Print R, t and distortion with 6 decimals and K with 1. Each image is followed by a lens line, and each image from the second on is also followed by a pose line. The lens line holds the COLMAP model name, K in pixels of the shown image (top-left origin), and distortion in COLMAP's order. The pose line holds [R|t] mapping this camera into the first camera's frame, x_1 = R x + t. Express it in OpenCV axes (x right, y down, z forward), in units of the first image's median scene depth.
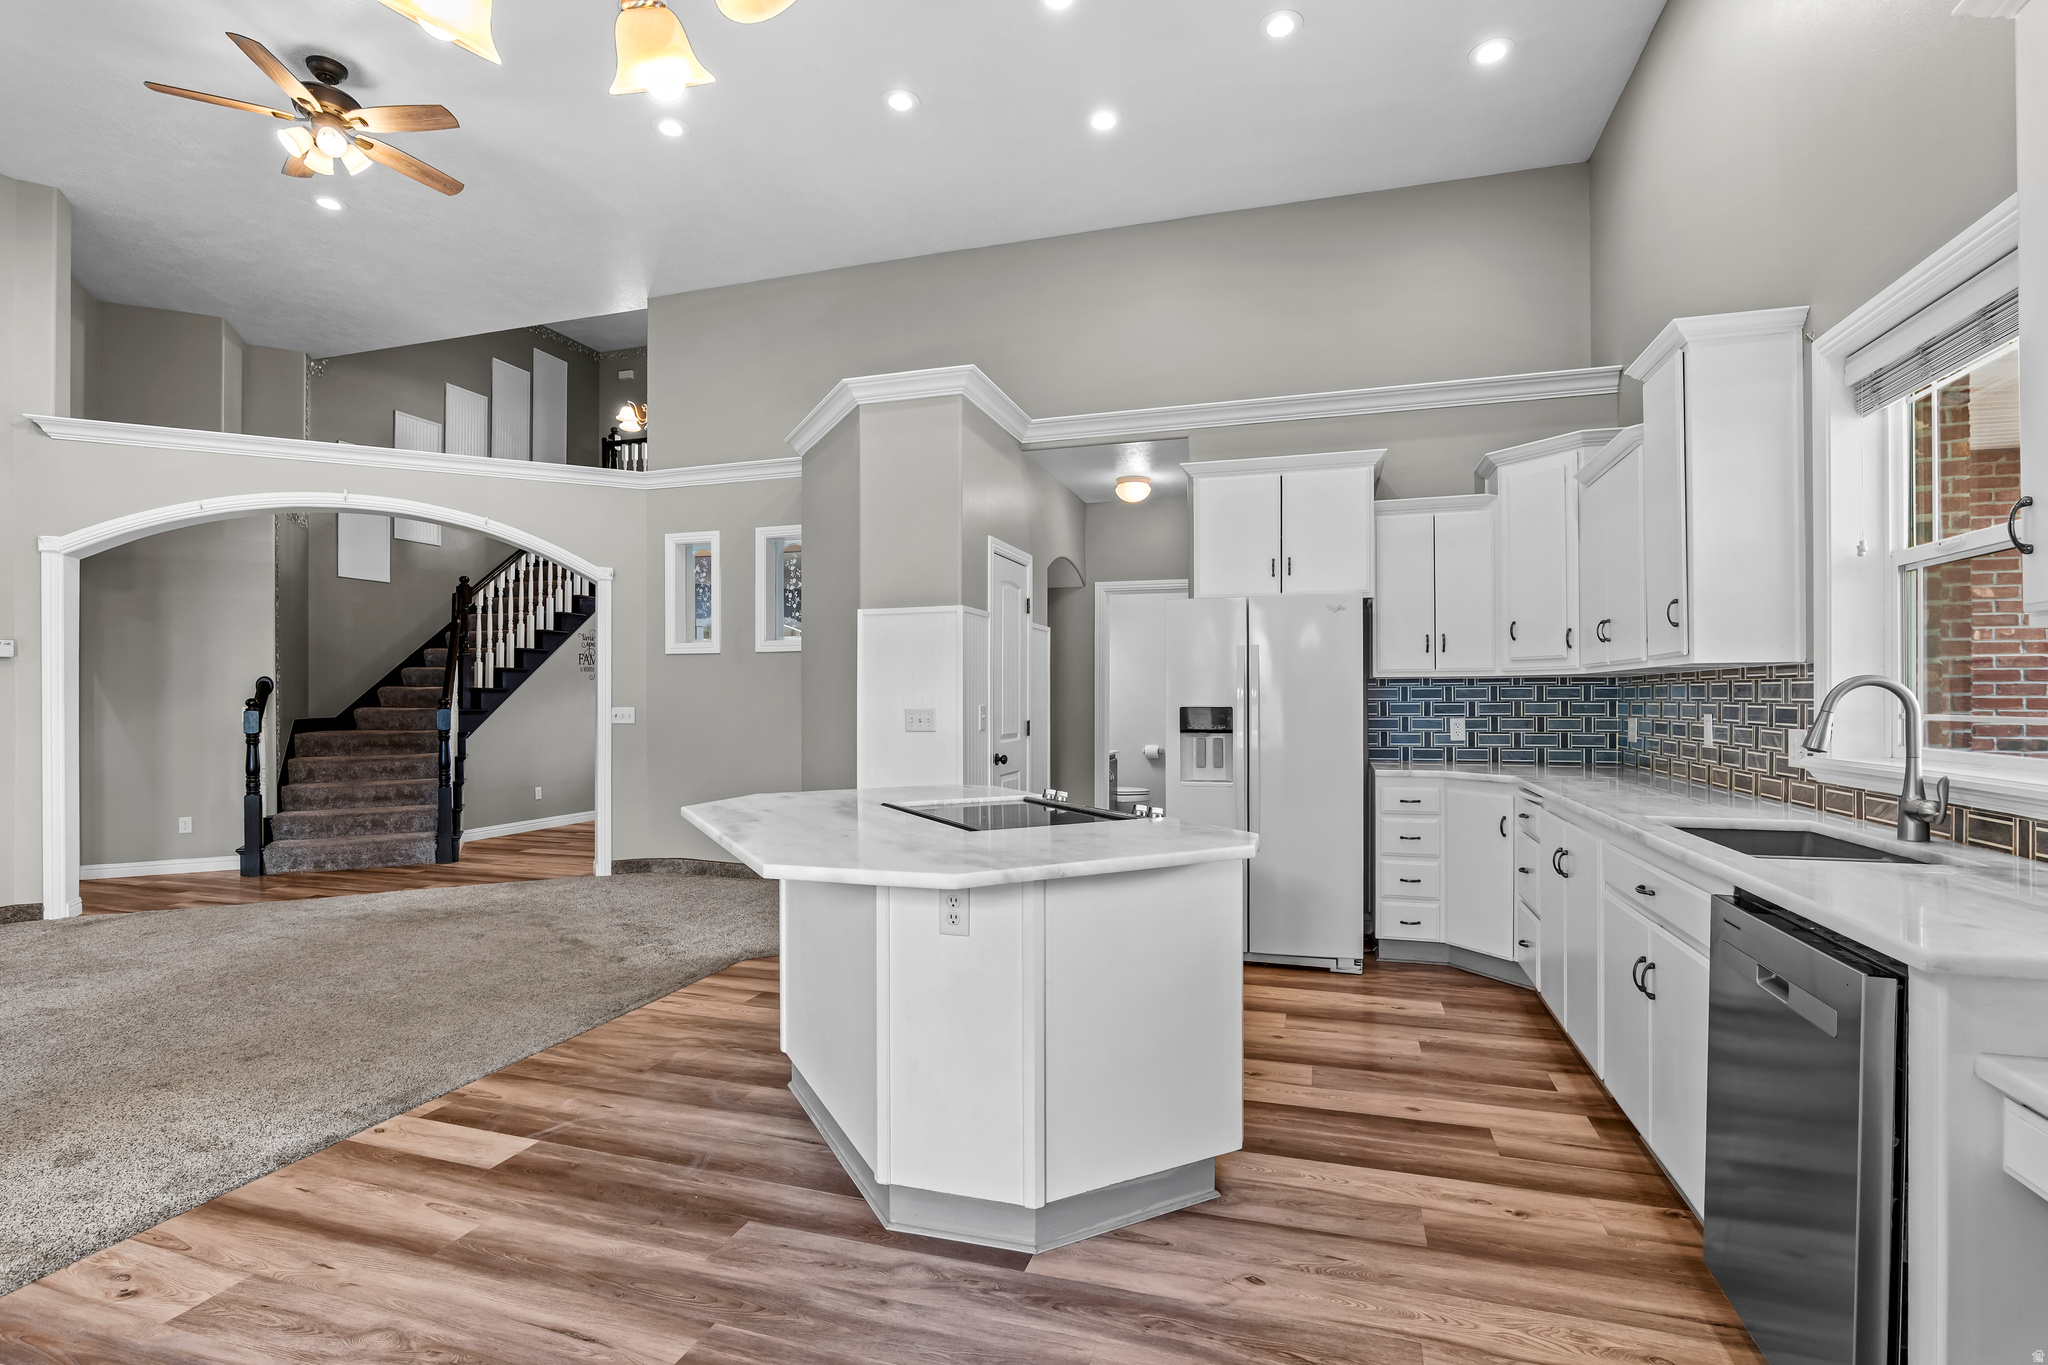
lens RADIAL K [[949.3, 0, 1010.6], [0, 949.3, 692.7], [0, 0, 1]] dist [-0.022144, 0.006306]
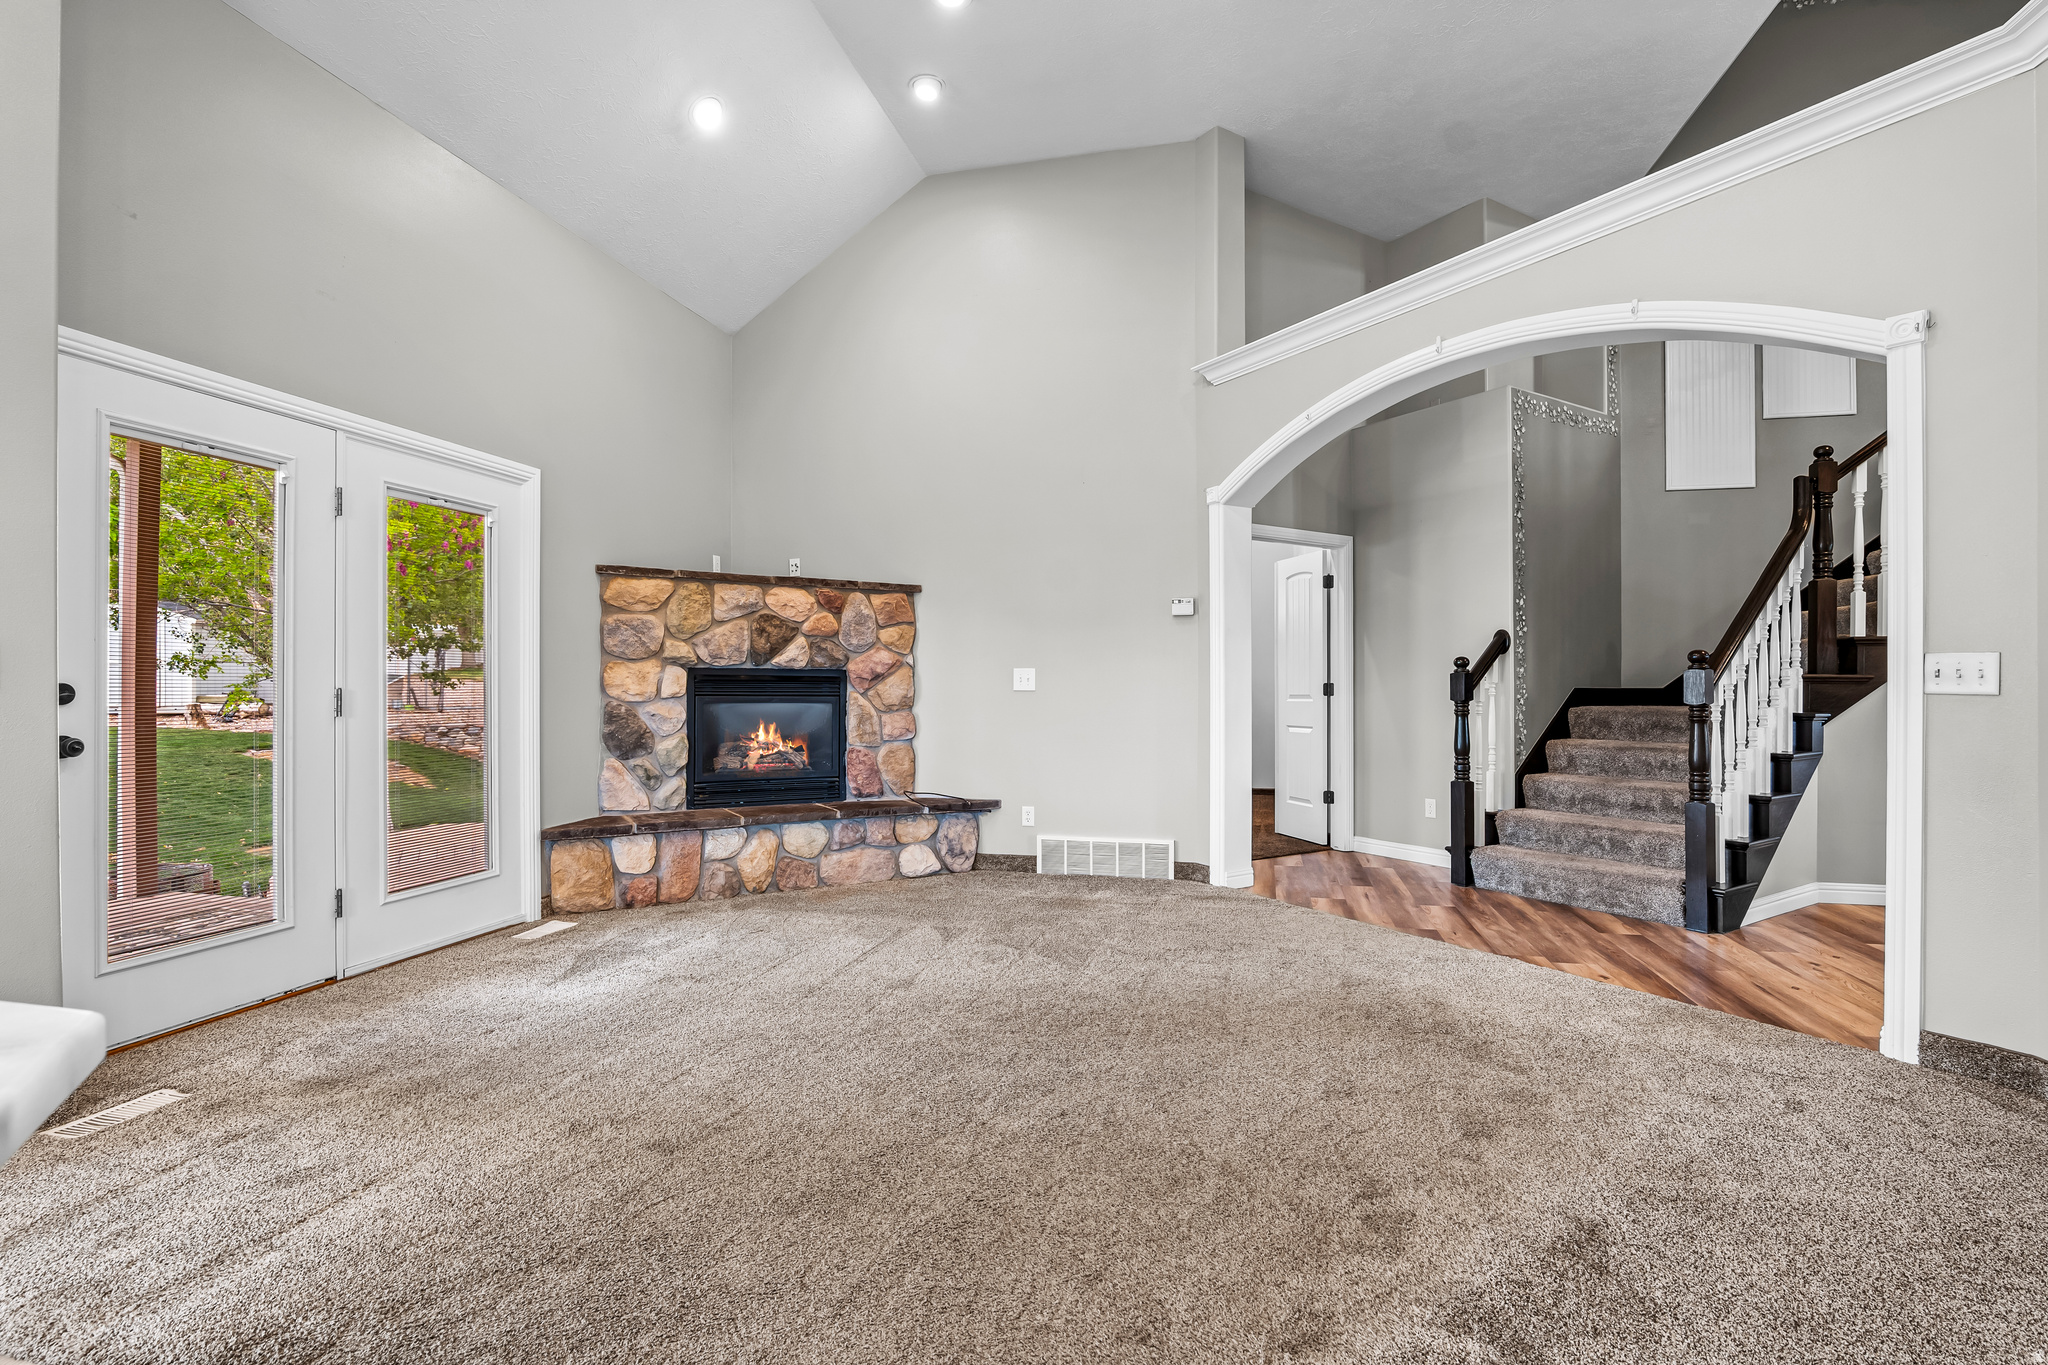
lens RADIAL K [[949.3, 0, 1050.5], [0, 949.3, 689.9], [0, 0, 1]] dist [-0.022144, 0.006306]
pose [[0.085868, 0.005960, -0.996289, -0.053787], [0.003103, 0.999976, 0.006250, 0.027543], [0.996302, -0.003628, 0.085847, 0.592849]]
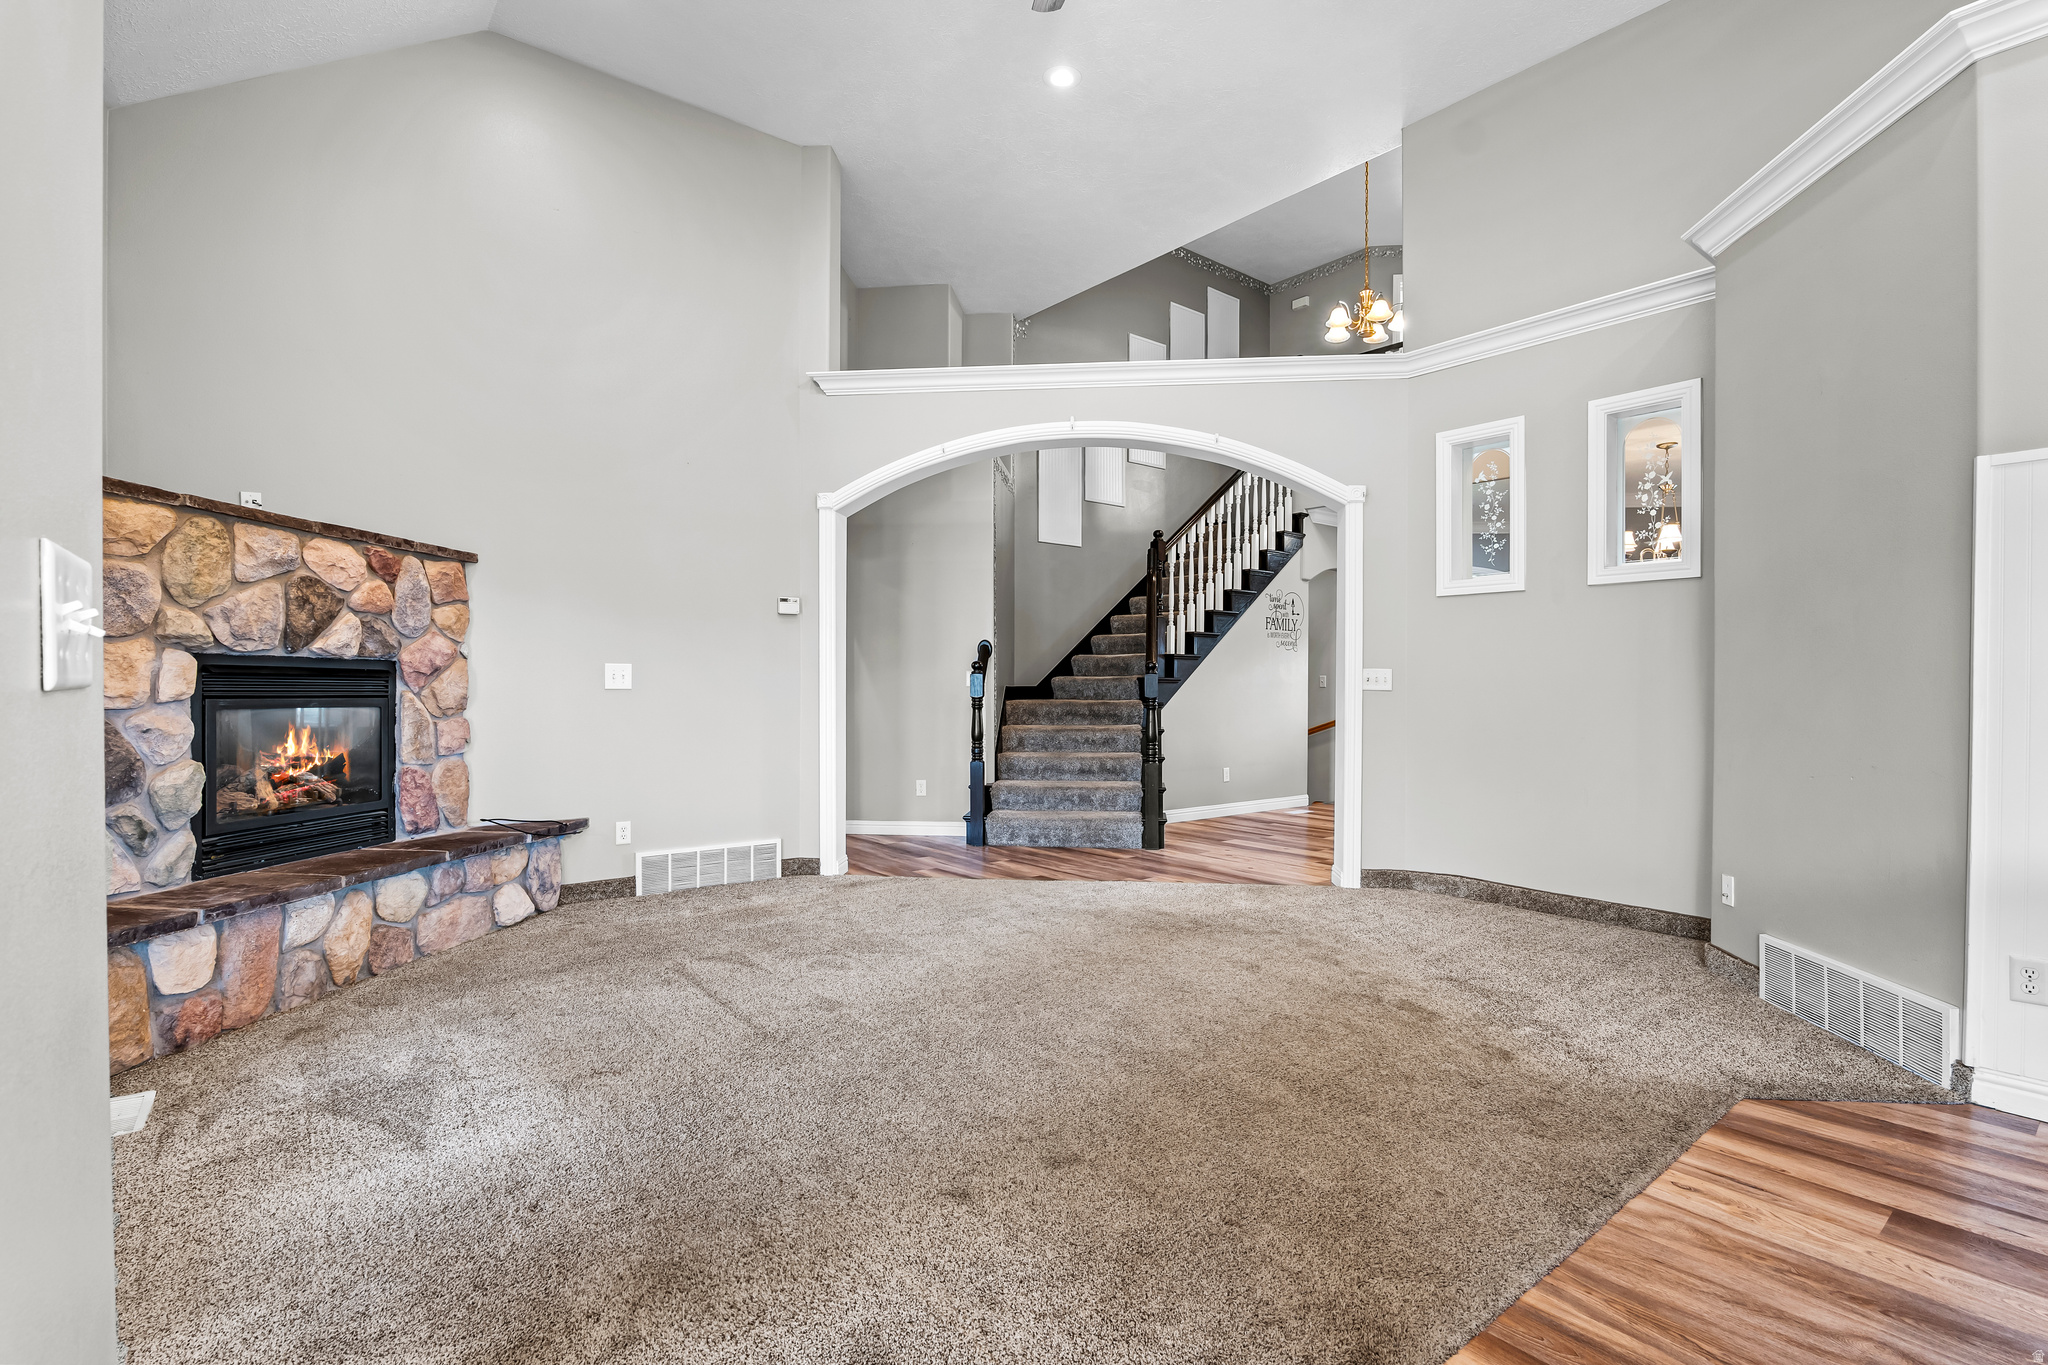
lens RADIAL K [[949.3, 0, 1028.2], [0, 949.3, 691.7], [0, 0, 1]] dist [-0.022144, 0.006306]
pose [[0.835082, 0.008568, -0.550059, -0.227474], [-0.002877, 0.999933, 0.011208, 0.026389], [0.550119, -0.007777, 0.835050, 0.213635]]
